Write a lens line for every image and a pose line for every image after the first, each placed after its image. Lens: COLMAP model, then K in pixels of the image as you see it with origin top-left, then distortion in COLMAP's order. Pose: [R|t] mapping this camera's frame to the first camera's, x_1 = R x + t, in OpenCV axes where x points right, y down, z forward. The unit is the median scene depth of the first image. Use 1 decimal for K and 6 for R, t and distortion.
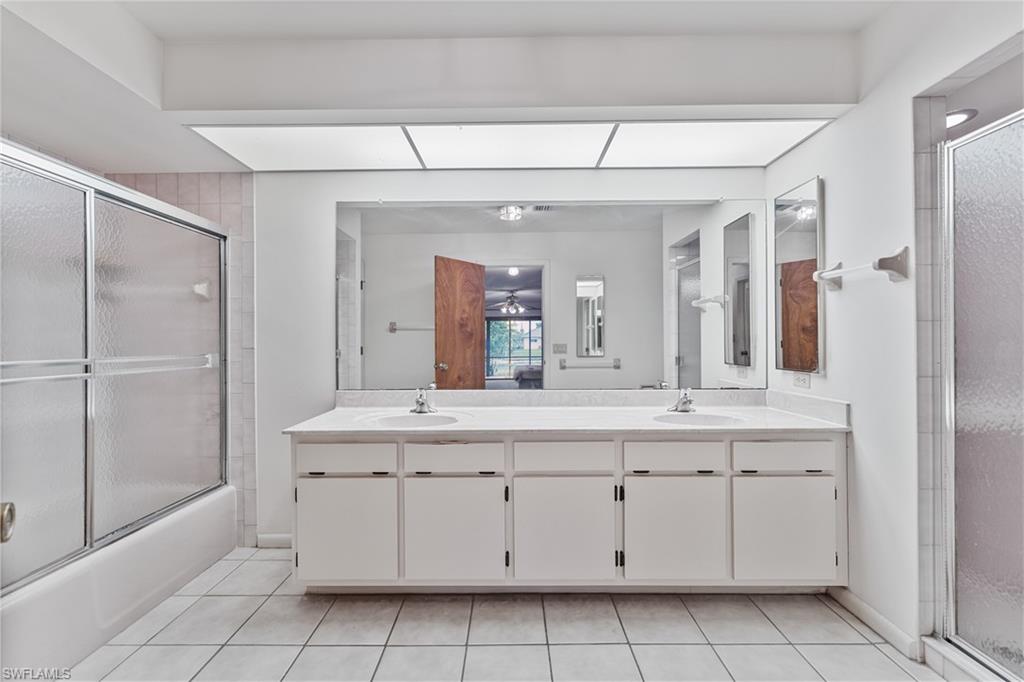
lens RADIAL K [[413.6, 0, 512.0], [0, 413.6, 341.0], [0, 0, 1]] dist [-0.000795, -0.000155]
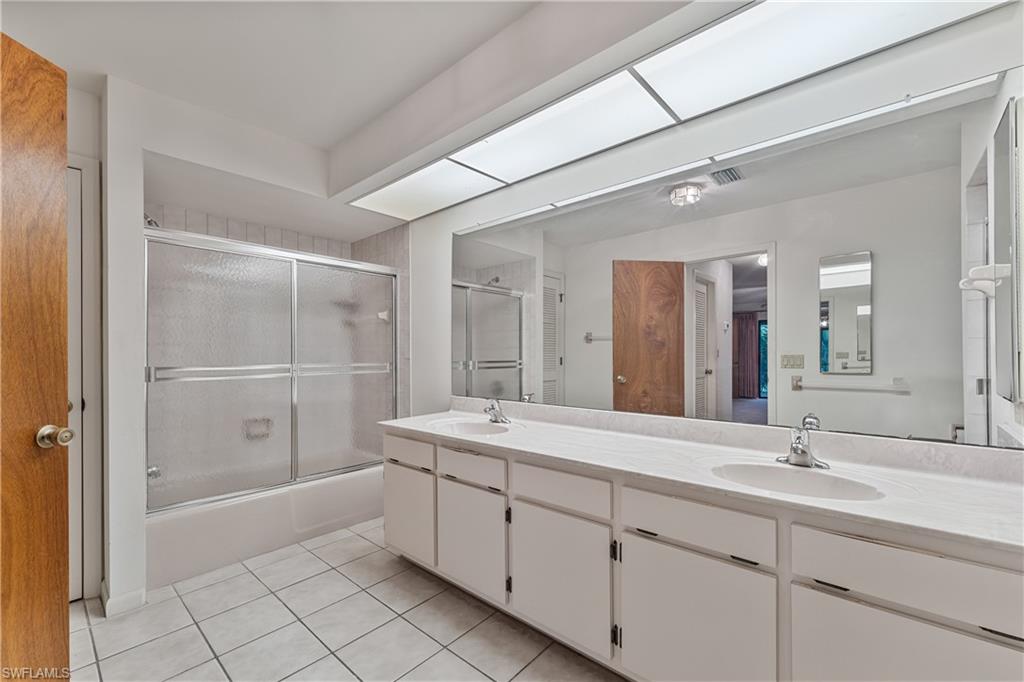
lens RADIAL K [[426.4, 0, 504.9], [0, 426.4, 351.8], [0, 0, 1]] dist [0.000861, -0.000047]
pose [[0.745838, -0.001410, -0.666126, 0.496818], [0.004038, 0.999989, 0.002403, -0.005615], [0.666115, -0.004482, 0.745836, 0.211369]]
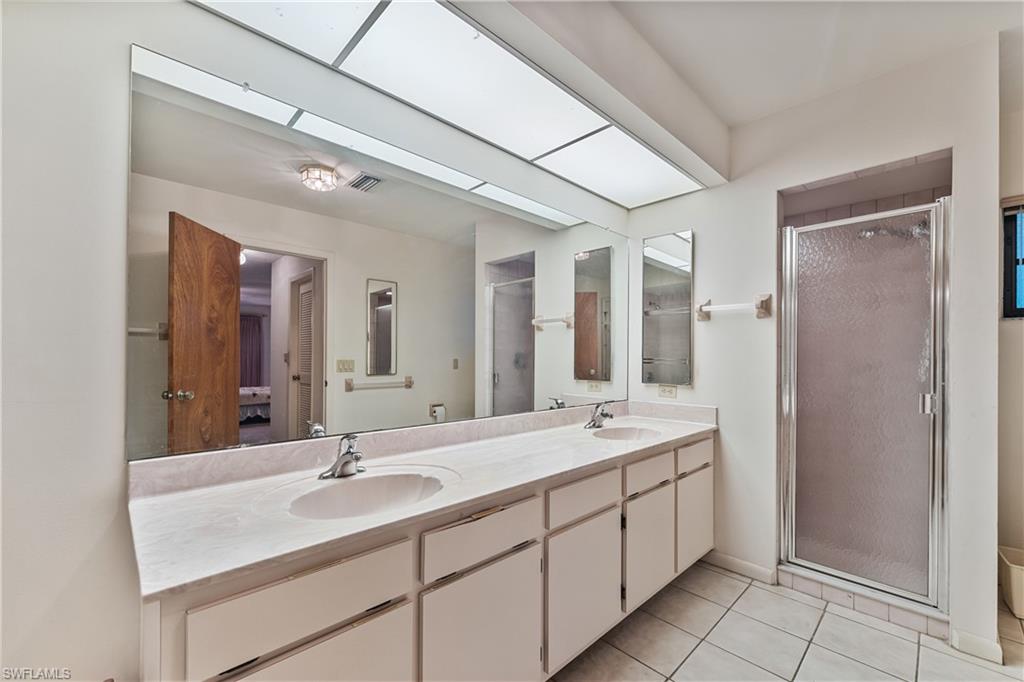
lens RADIAL K [[413.3, 0, 512.9], [0, 413.3, 358.1], [0, 0, 1]] dist [0.000890, 0.000017]
pose [[0.717368, 0.010672, 0.696613, -0.443746], [-0.012302, 0.999921, -0.002650, 0.003453], [-0.696586, -0.006668, 0.717443, 0.399369]]
